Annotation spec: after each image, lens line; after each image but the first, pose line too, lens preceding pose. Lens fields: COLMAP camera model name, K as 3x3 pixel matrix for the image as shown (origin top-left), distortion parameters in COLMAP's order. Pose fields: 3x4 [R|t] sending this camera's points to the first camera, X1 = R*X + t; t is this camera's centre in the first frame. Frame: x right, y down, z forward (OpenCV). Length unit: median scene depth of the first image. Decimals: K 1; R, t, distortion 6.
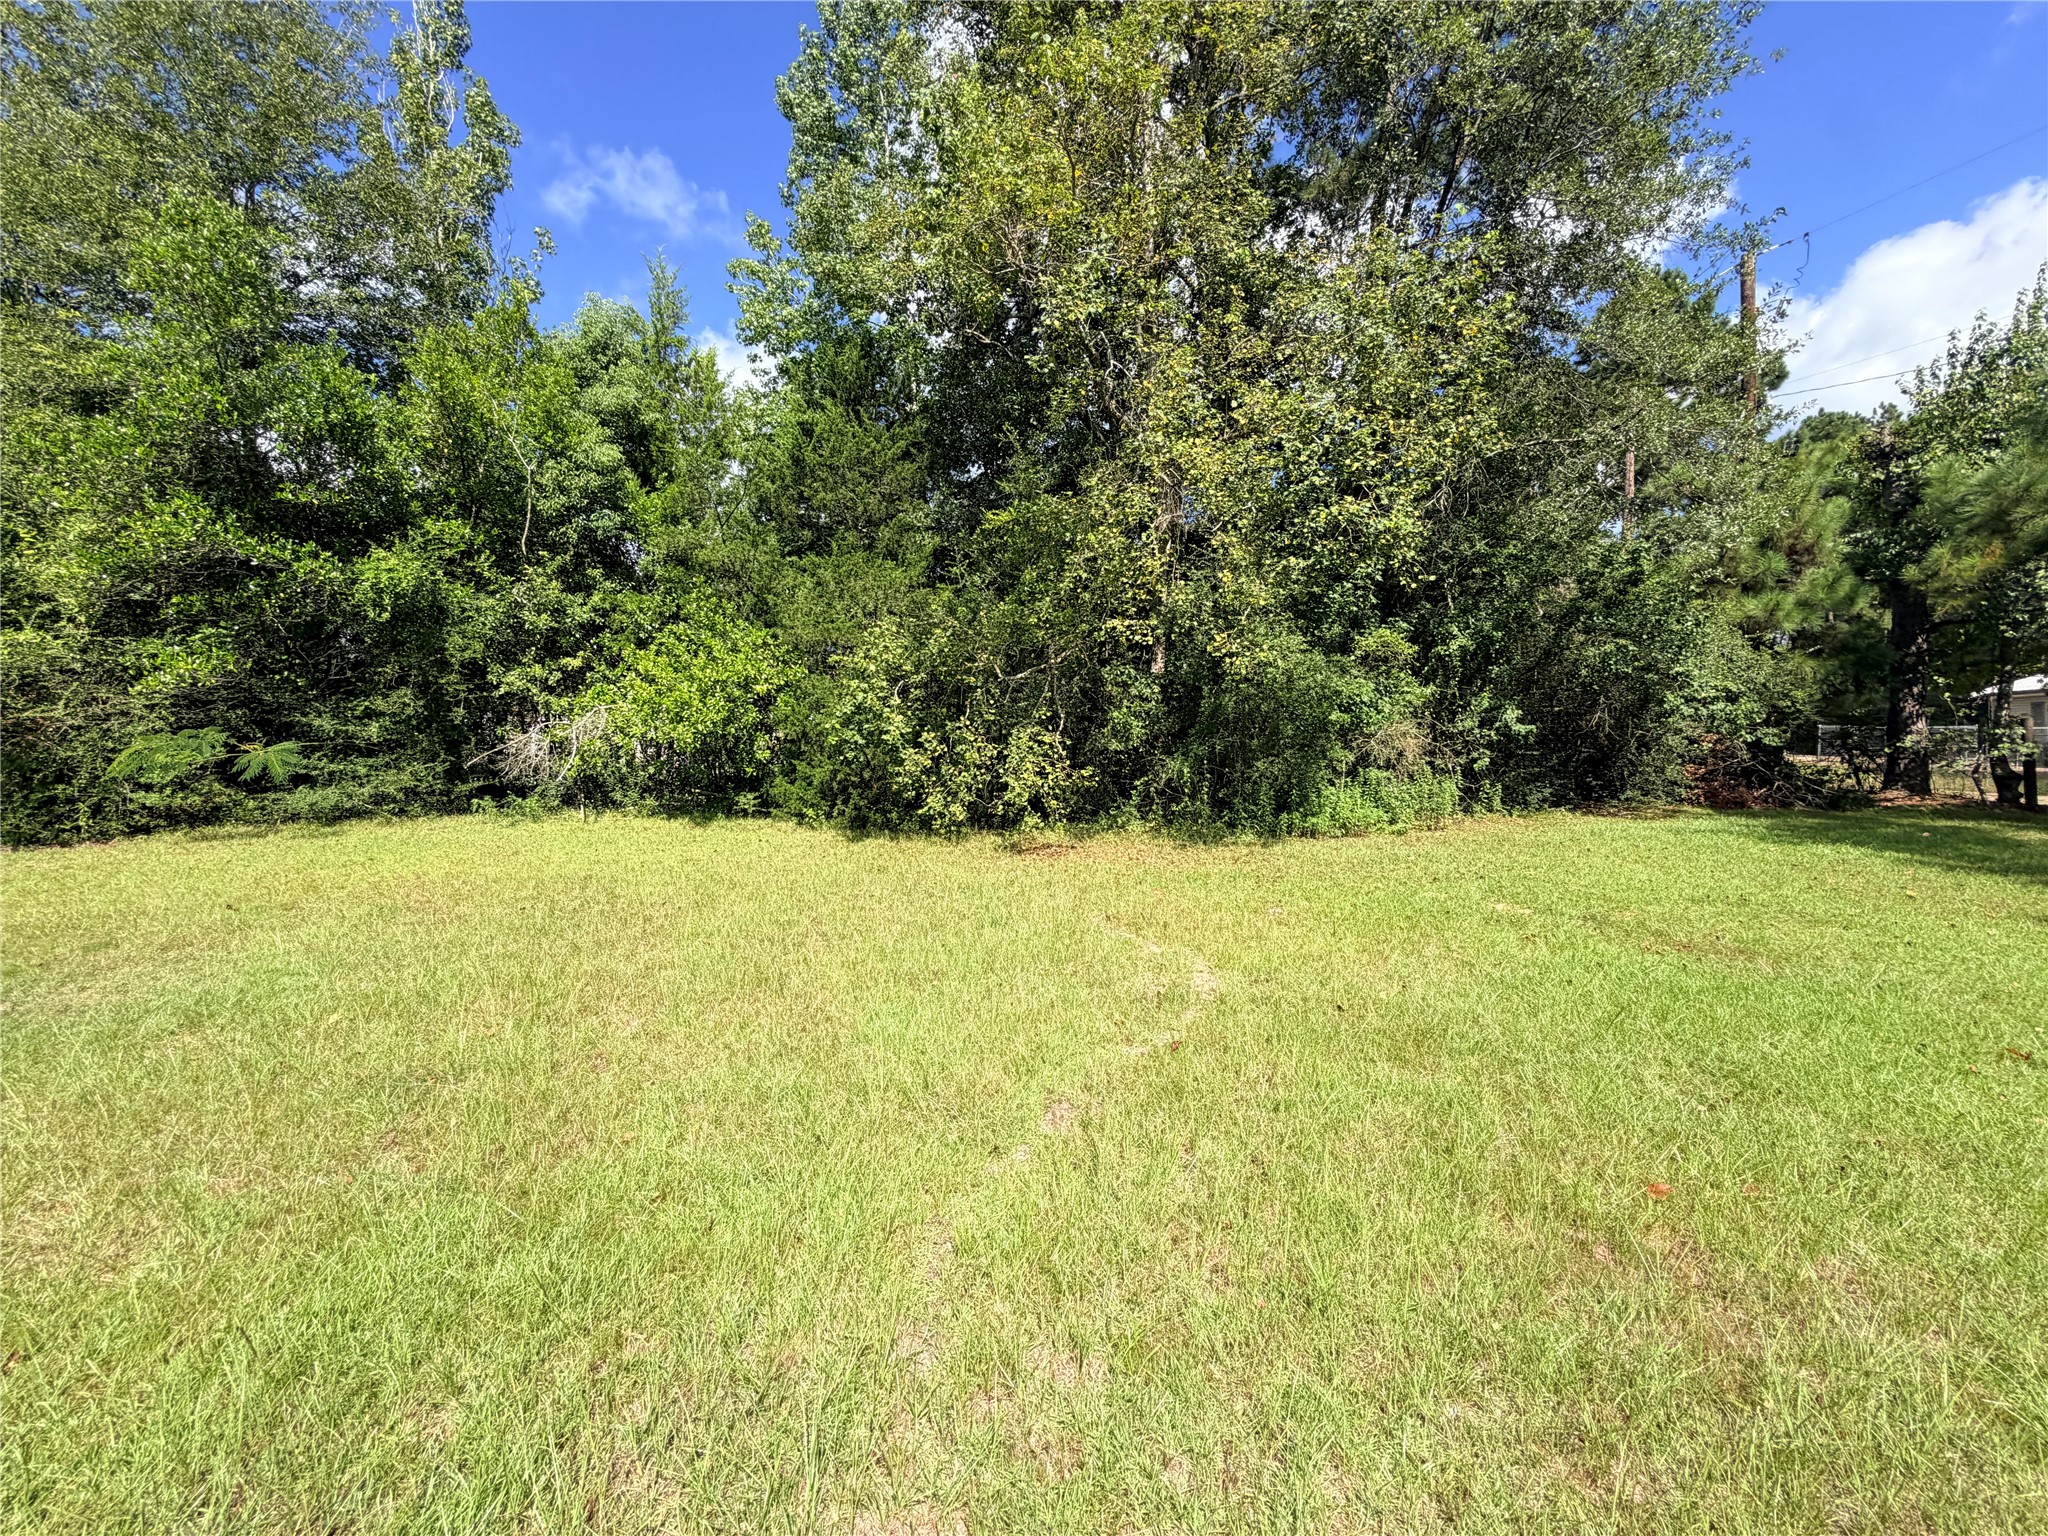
lens RADIAL K [[817.7, 0, 1017.8], [0, 817.7, 768.8], [0, 0, 1]] dist [-0.000302, 0.000322]
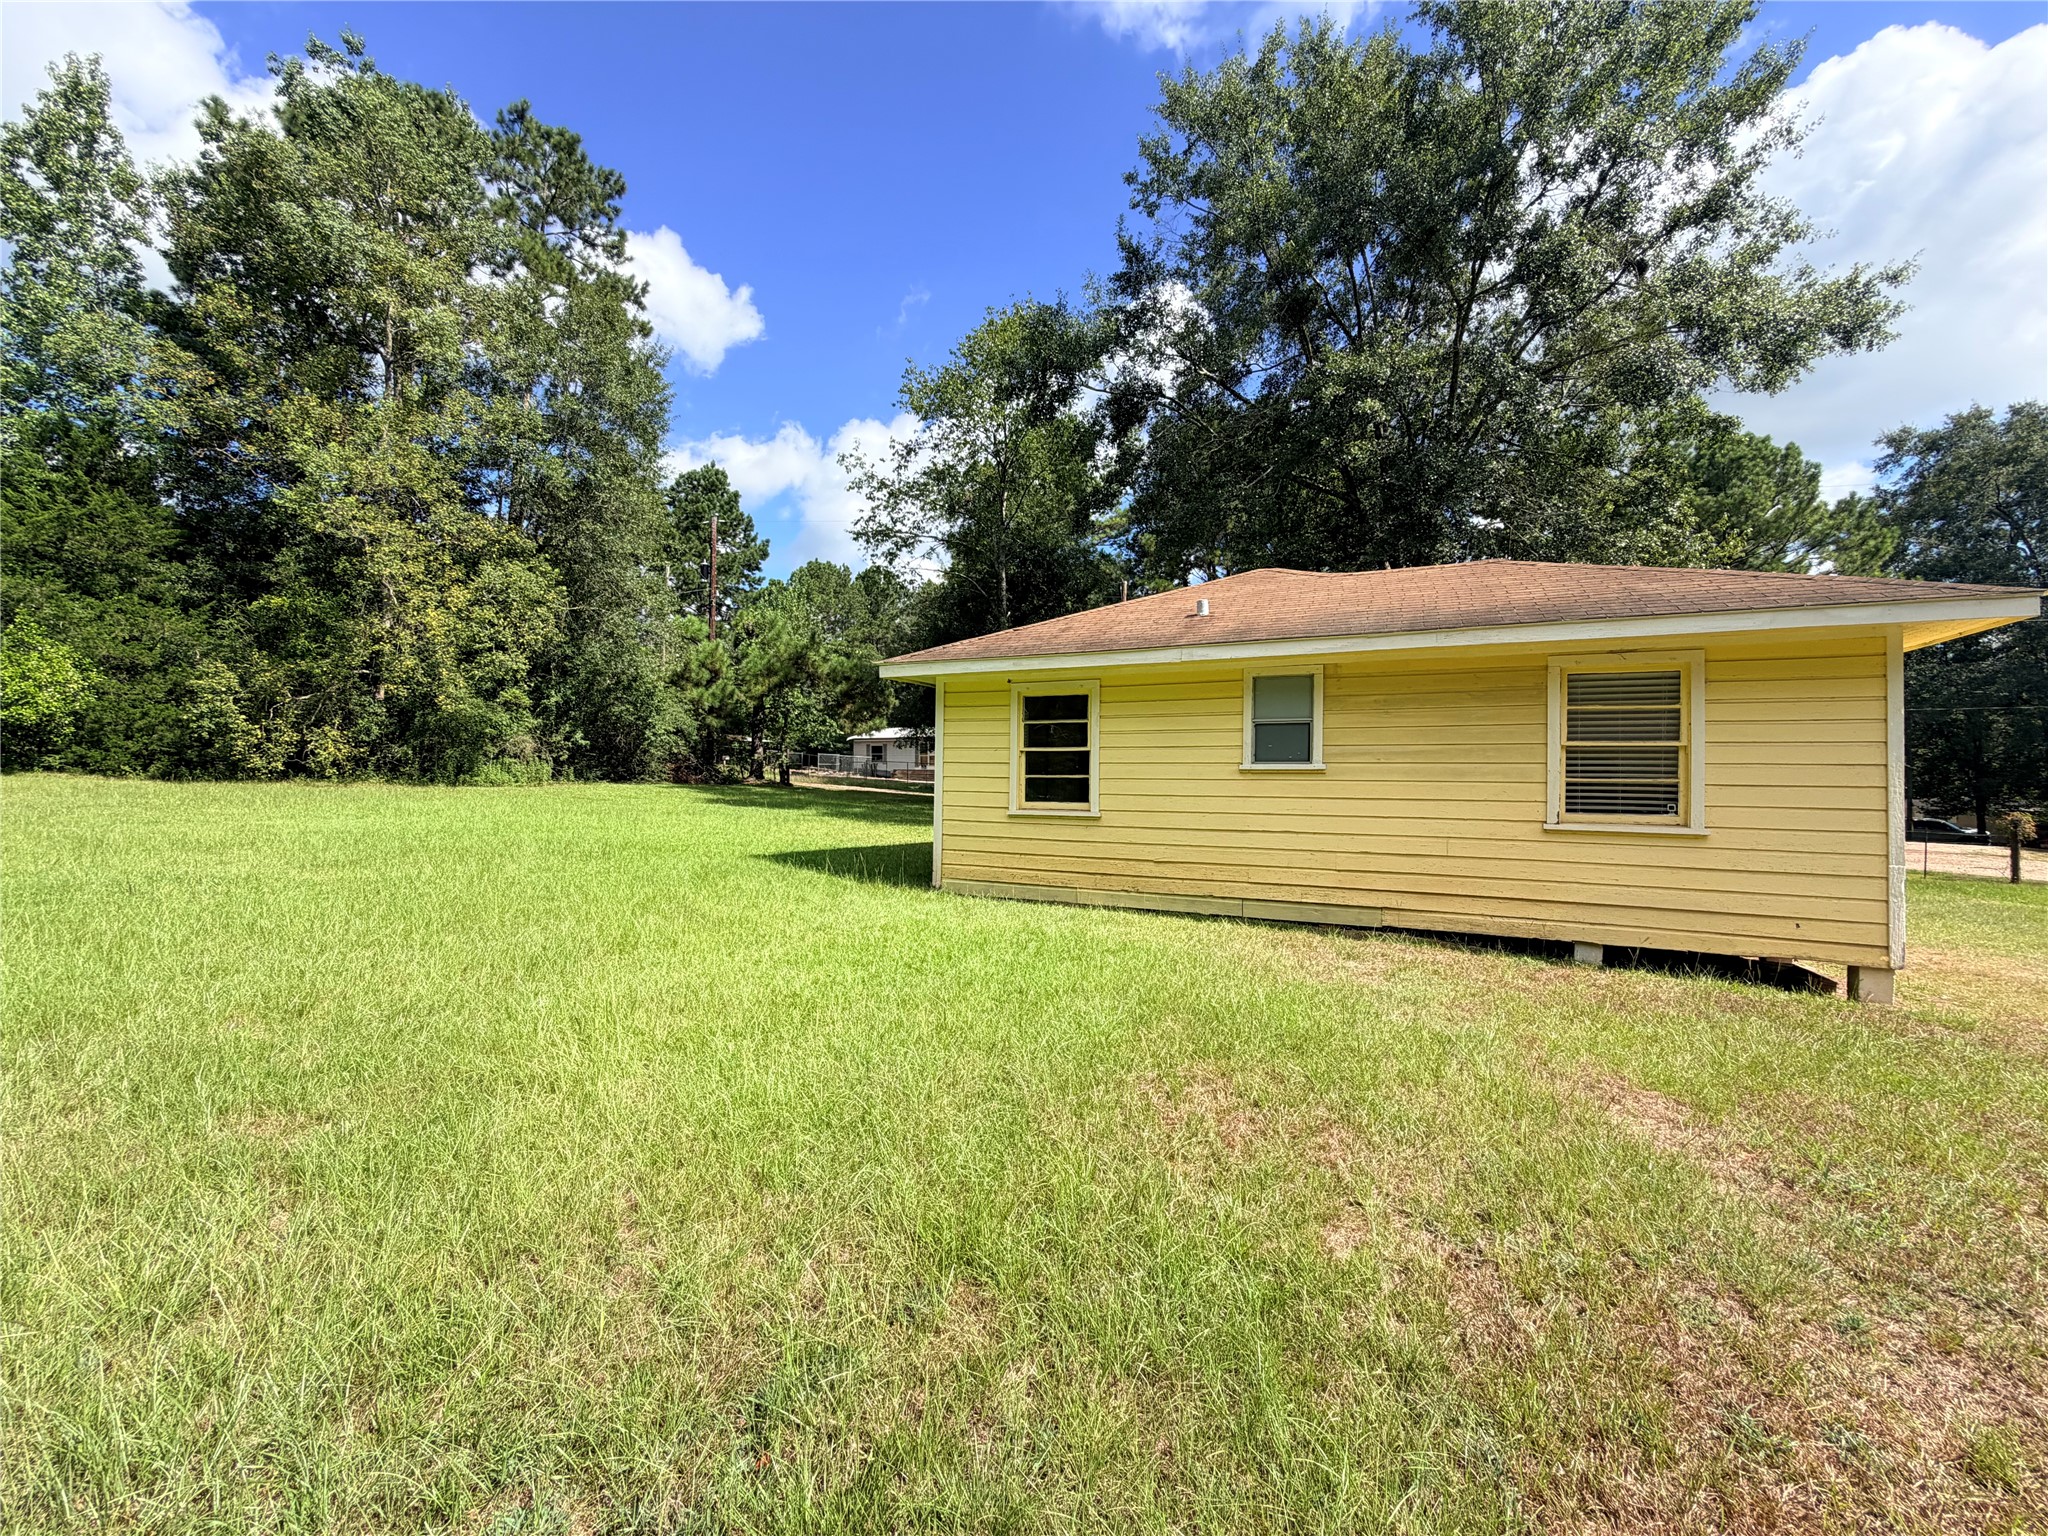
lens RADIAL K [[817.7, 0, 1017.8], [0, 817.7, 768.8], [0, 0, 1]] dist [-0.000302, 0.000322]
pose [[0.576253, 0.031055, 0.816681, -0.507645], [-0.019308, 0.999516, -0.024383, 0.054743], [-0.817043, -0.001718, 0.576574, -1.241254]]
